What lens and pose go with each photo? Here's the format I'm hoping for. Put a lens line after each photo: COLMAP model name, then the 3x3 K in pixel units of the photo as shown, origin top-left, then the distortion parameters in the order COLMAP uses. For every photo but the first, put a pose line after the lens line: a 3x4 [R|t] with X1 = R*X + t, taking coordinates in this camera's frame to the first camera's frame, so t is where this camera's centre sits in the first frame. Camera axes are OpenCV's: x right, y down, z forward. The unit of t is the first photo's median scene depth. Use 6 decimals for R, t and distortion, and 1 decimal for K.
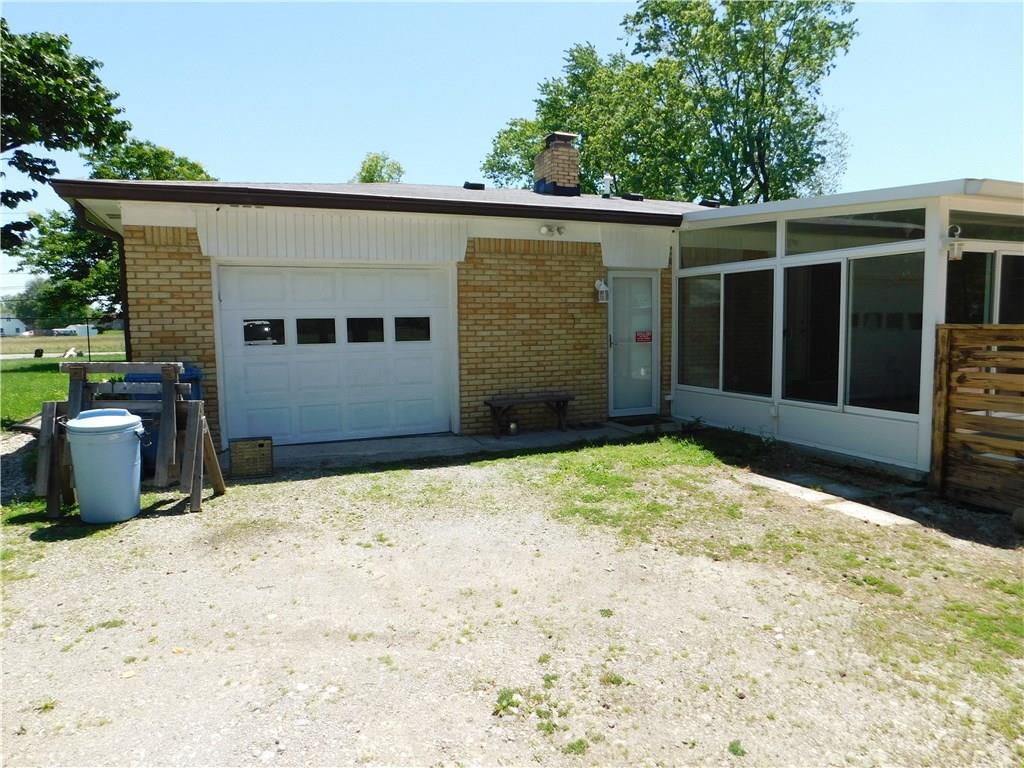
lens RADIAL K [[684.1, 0, 508.4], [0, 684.1, 385.9], [0, 0, 1]] dist [-0.065310, 0.065567]
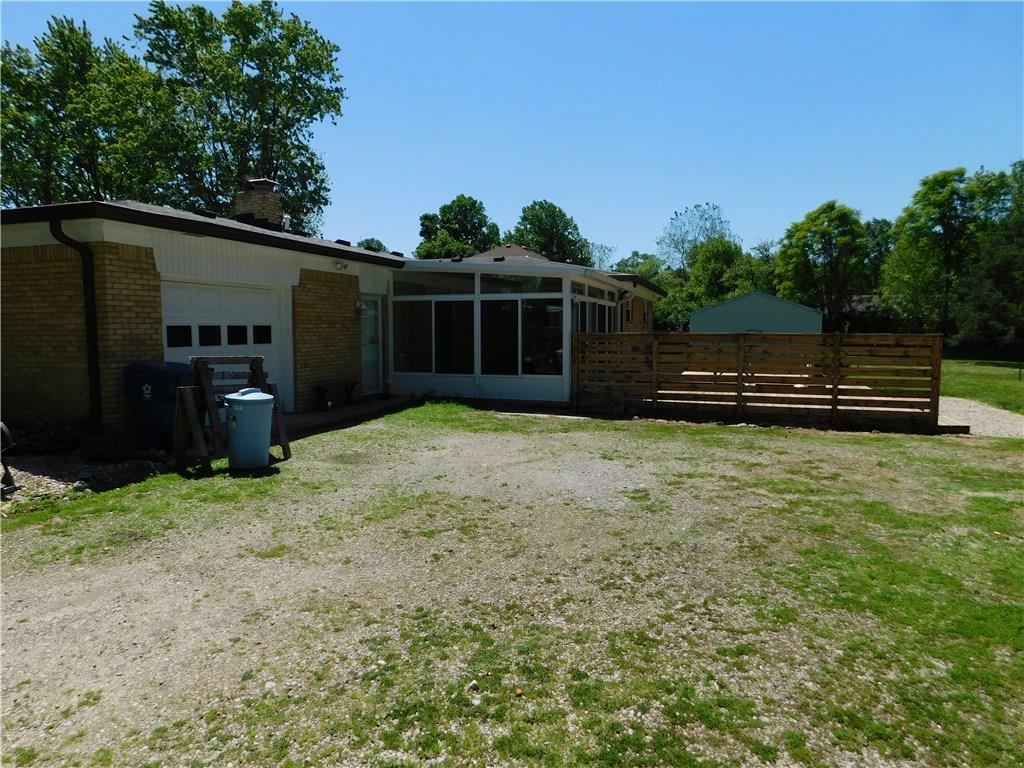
lens RADIAL K [[684.1, 0, 535.4], [0, 684.1, 401.6], [0, 0, 1]] dist [-0.065310, 0.065567]
pose [[0.639290, -0.069575, 0.765812, -0.857647], [0.062265, 0.997312, 0.038630, 0.028946], [-0.766441, 0.022987, 0.641903, -0.245742]]
